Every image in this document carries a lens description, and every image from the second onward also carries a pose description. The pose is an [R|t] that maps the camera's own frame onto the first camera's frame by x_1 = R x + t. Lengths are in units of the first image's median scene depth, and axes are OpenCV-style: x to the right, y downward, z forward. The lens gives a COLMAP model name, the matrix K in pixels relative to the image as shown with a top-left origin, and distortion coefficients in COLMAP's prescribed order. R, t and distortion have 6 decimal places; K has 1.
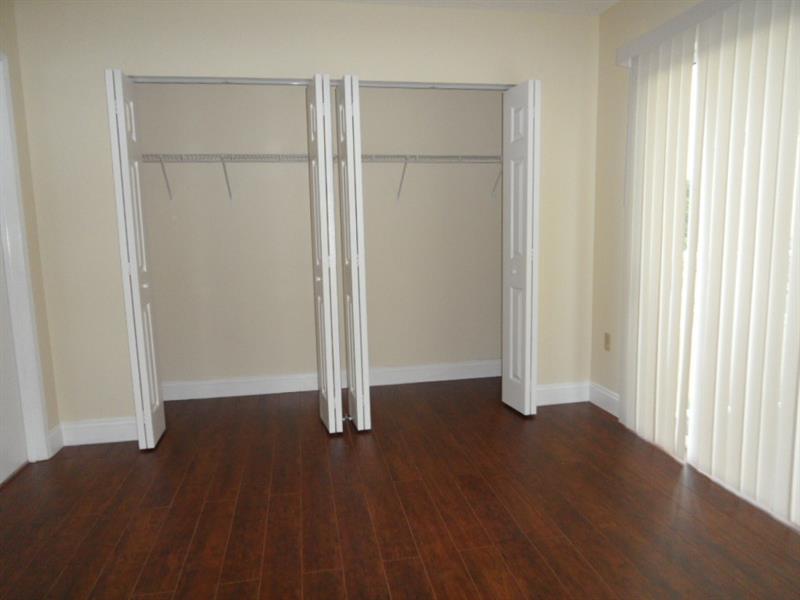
lens RADIAL K [[529.6, 0, 397.0], [0, 529.6, 303.3], [0, 0, 1]] dist [-0.035126, 0.019832]
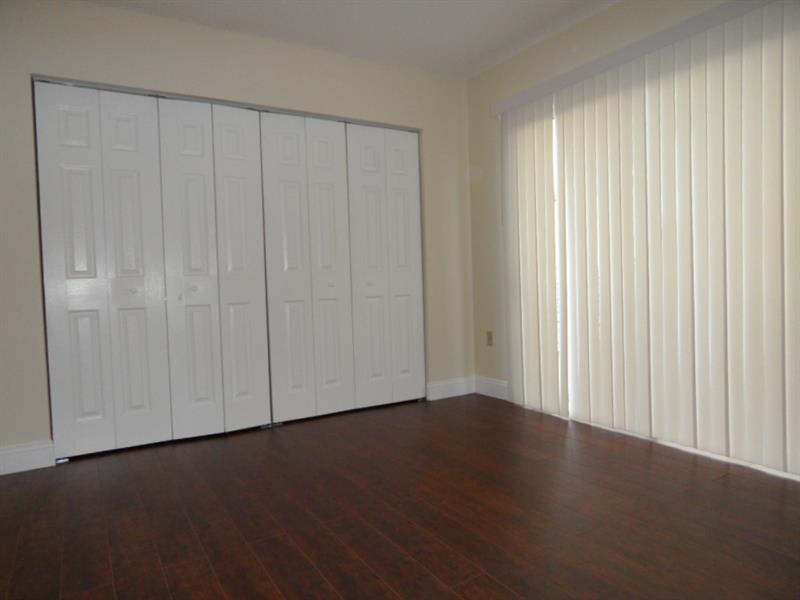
lens RADIAL K [[529.6, 0, 397.0], [0, 529.6, 303.3], [0, 0, 1]] dist [-0.035126, 0.019832]
pose [[0.931256, -0.006216, 0.364313, -0.310465], [0.048134, 0.993191, -0.106093, 0.143812], [-0.361173, 0.116335, 0.925214, -0.068234]]
